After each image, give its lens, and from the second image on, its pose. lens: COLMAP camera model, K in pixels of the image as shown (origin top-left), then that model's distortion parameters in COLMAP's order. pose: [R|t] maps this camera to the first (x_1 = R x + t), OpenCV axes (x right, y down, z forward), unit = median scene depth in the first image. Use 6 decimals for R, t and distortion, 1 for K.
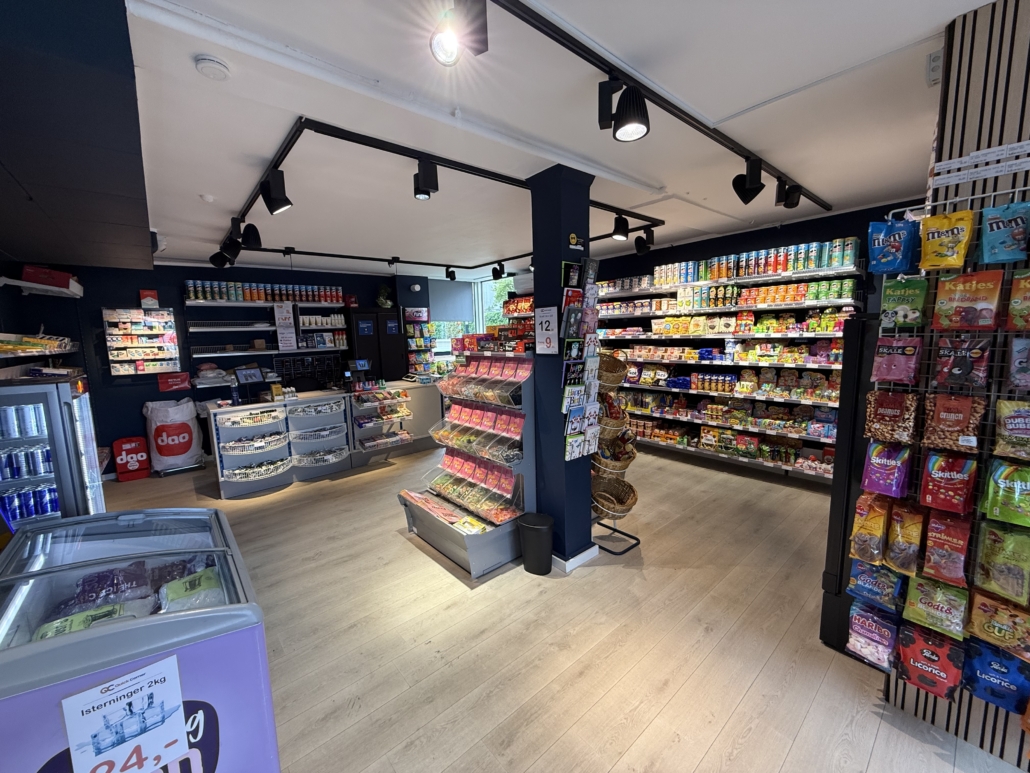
lens RADIAL K [[410.2, 0, 511.7], [0, 410.2, 384.2], [0, 0, 1]] dist [0.000964, -0.000314]
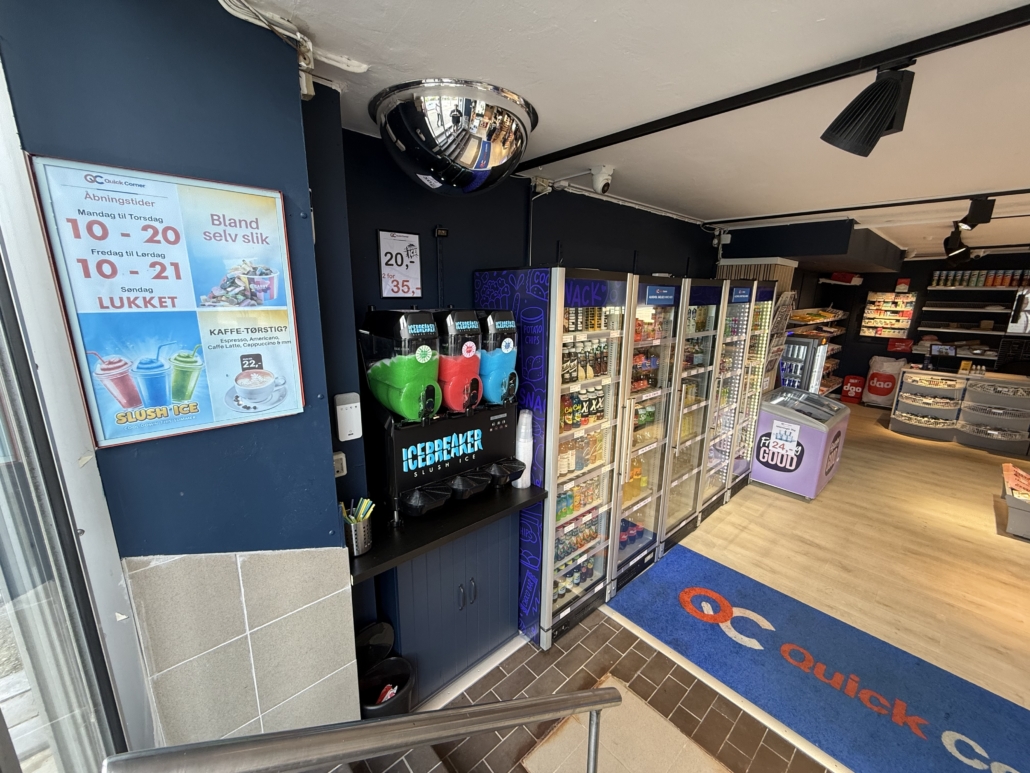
lens RADIAL K [[408.1, 0, 514.8], [0, 408.1, 388.0], [0, 0, 1]] dist [0.002453, 0.000340]
pose [[0.029011, 0.261988, -0.964635, 0.619468], [-0.137804, 0.956875, 0.255736, -0.051279], [0.990035, 0.125511, 0.063862, -0.431463]]
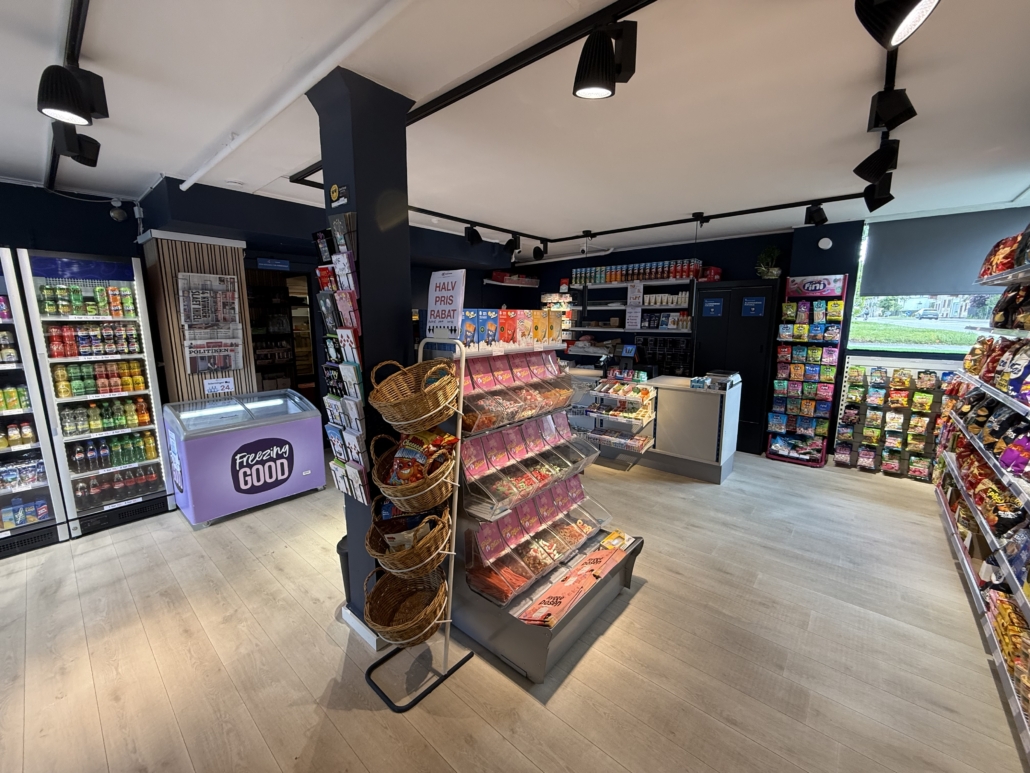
lens RADIAL K [[410.2, 0, 511.7], [0, 410.2, 384.2], [0, 0, 1]] dist [0.000964, -0.000314]
pose [[0.147554, 0.193680, -0.969905, 0.563747], [-0.130095, 0.975920, 0.175089, -0.117938], [0.980461, 0.100344, 0.169198, 0.725393]]
